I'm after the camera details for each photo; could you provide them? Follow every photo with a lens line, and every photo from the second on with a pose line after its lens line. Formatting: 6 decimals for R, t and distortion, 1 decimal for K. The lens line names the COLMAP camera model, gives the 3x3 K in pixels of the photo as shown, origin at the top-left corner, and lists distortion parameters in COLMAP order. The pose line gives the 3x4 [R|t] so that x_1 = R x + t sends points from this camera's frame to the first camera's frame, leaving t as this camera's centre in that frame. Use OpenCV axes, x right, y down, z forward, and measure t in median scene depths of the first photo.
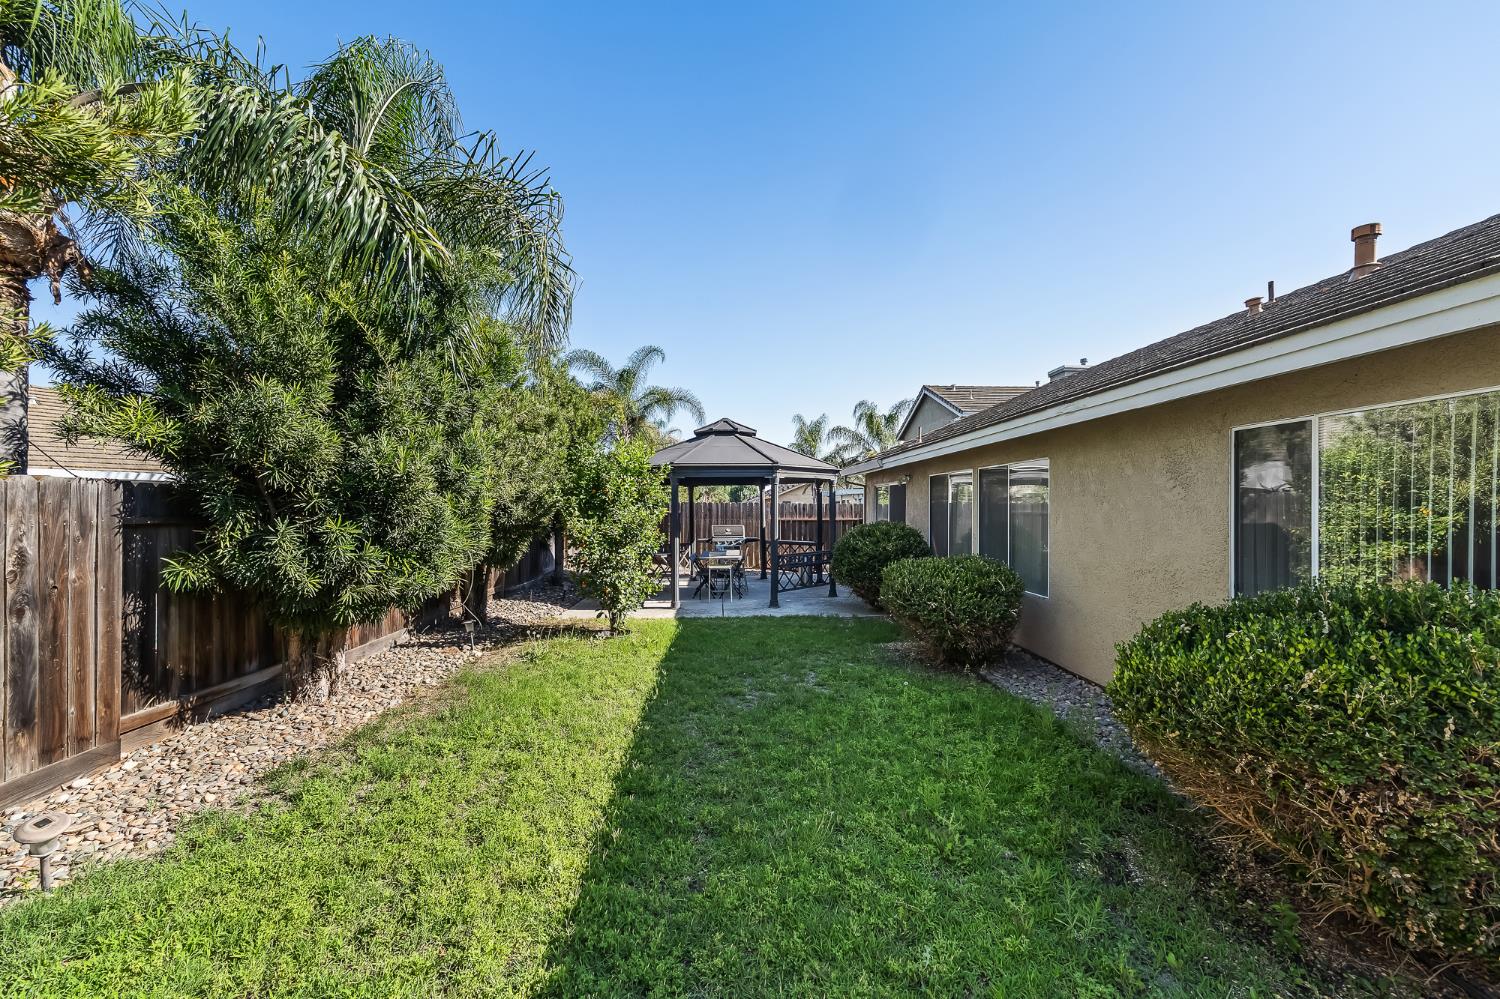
lens RADIAL K [[605.7, 0, 749.0], [0, 605.7, 502.8], [0, 0, 1]] dist [0.000346, 0.000913]
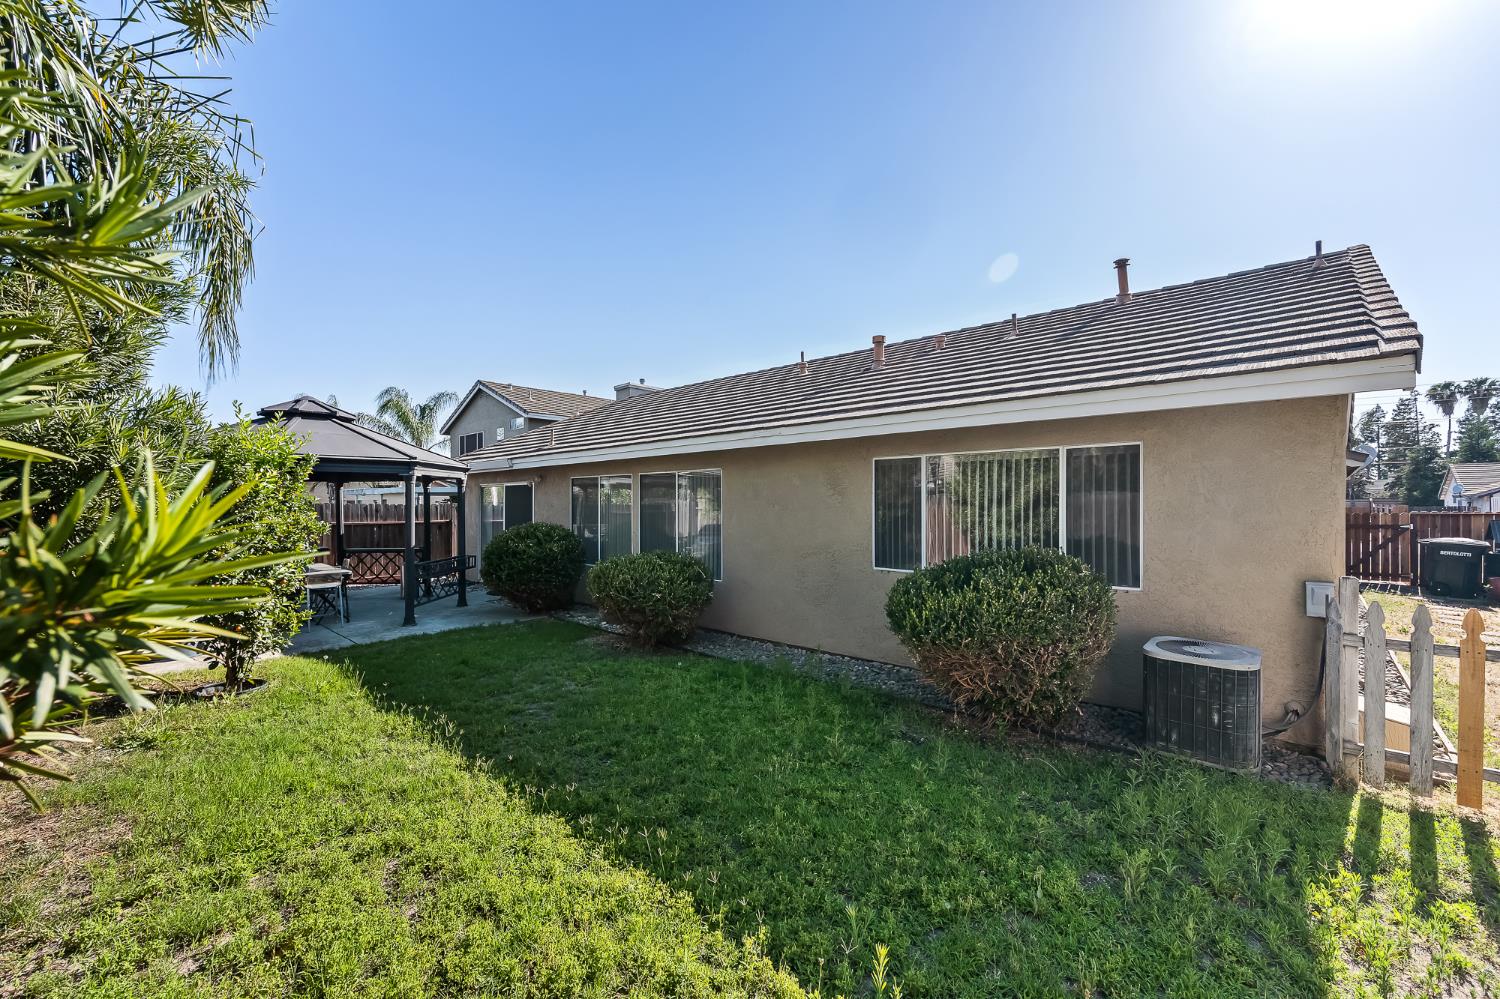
lens RADIAL K [[605.7, 0, 749.0], [0, 605.7, 502.8], [0, 0, 1]] dist [0.000346, 0.000913]
pose [[0.714920, -0.000667, 0.699206, -0.244865], [-0.000683, 0.999998, 0.001652, -0.004579], [-0.699206, -0.001658, 0.714918, 0.047687]]
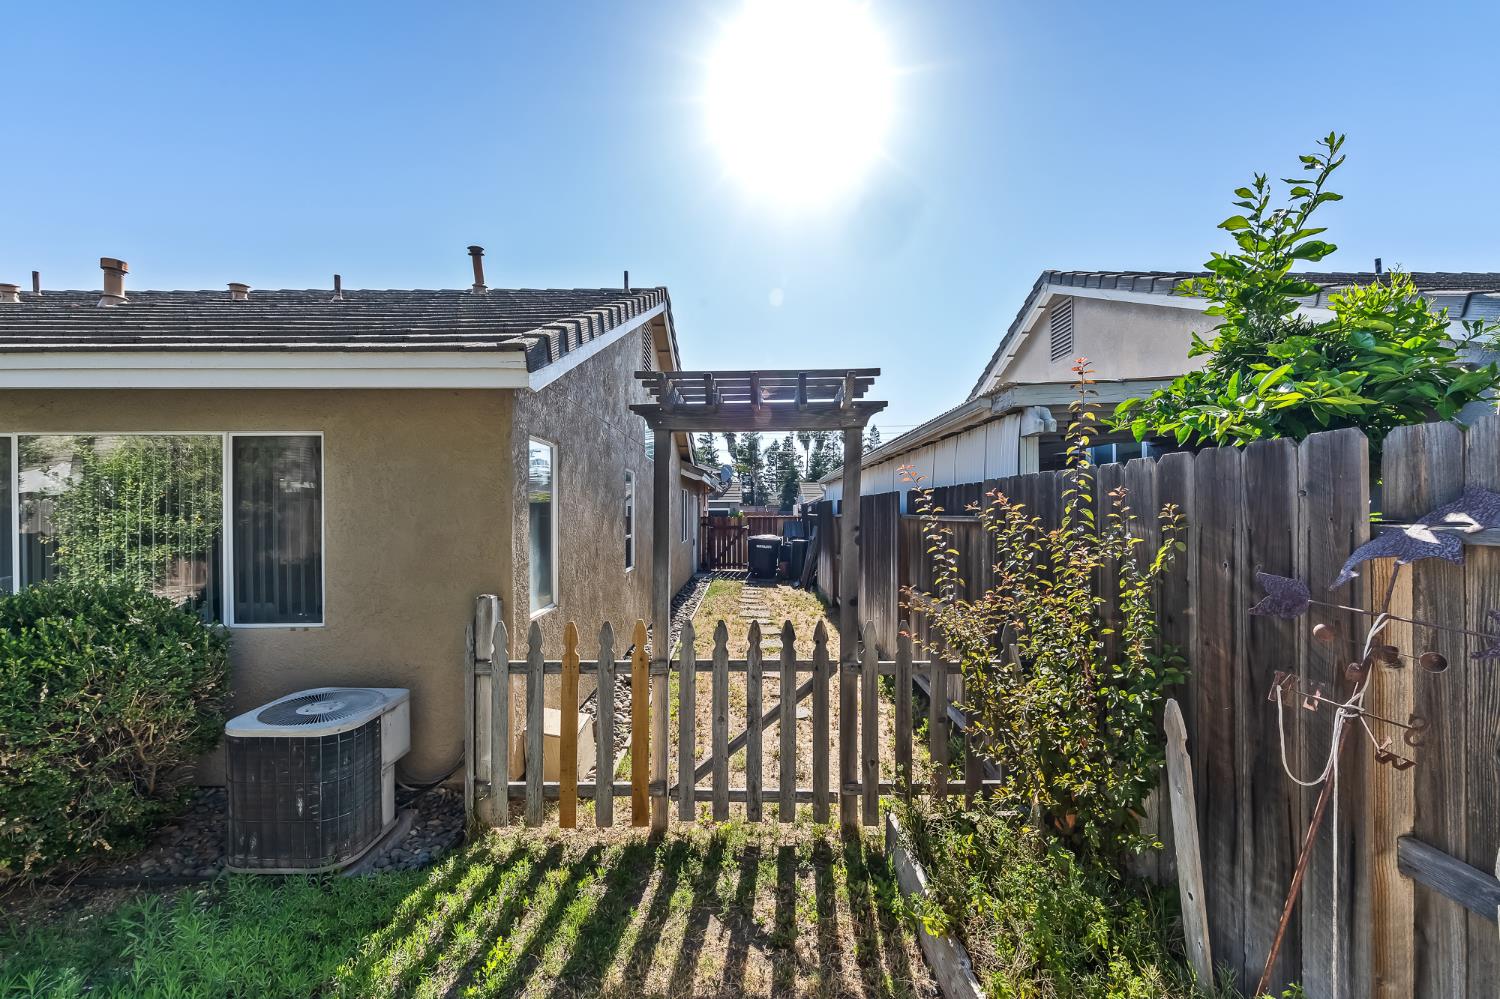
lens RADIAL K [[612.8, 0, 745.3], [0, 612.8, 510.4], [0, 0, 1]] dist [-0.000862, 0.000005]
pose [[0.040623, -0.003711, 0.999168, -0.025079], [-0.001612, 0.999992, 0.003780, -0.007204], [-0.999173, -0.001764, 0.040617, -0.116149]]
